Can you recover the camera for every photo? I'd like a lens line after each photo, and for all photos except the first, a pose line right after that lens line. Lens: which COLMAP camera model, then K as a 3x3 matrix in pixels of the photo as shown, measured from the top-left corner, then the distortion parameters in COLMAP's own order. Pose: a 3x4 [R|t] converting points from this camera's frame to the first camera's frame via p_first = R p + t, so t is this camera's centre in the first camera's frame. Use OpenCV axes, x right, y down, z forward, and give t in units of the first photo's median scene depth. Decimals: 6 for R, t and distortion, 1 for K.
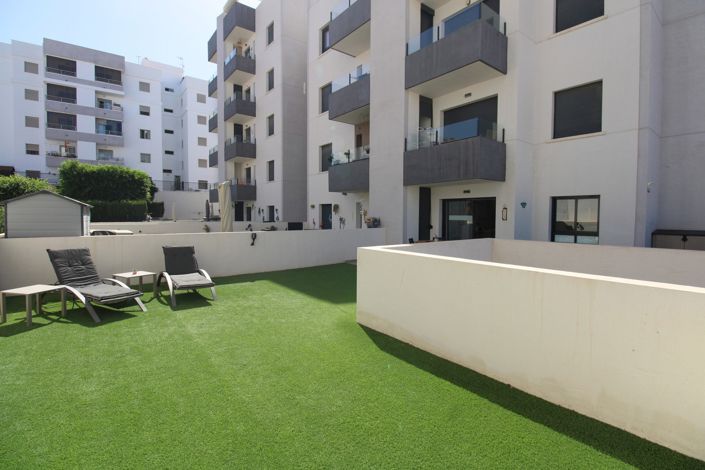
lens RADIAL K [[332.0, 0, 356.1], [0, 332.0, 227.0], [0, 0, 1]] dist [-0.009422, -0.004091]
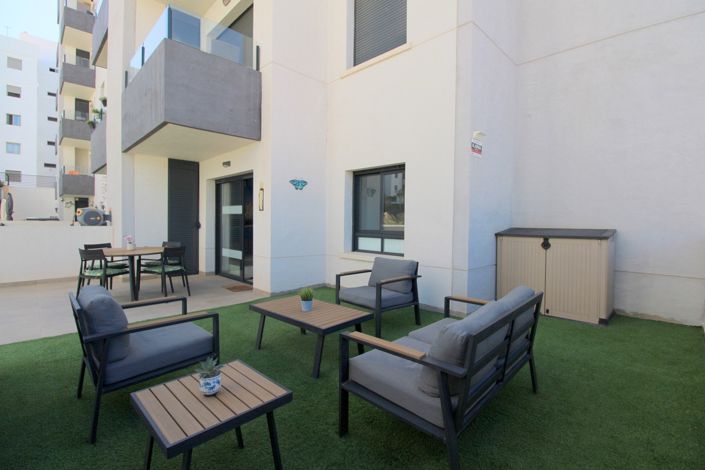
lens RADIAL K [[332.0, 0, 349.8], [0, 332.0, 231.8], [0, 0, 1]] dist [-0.009422, -0.004091]
pose [[0.994861, 0.005605, 0.101095, 0.522097], [-0.004839, 0.999958, -0.007818, 0.018353], [-0.101135, 0.007289, 0.994846, 0.414895]]
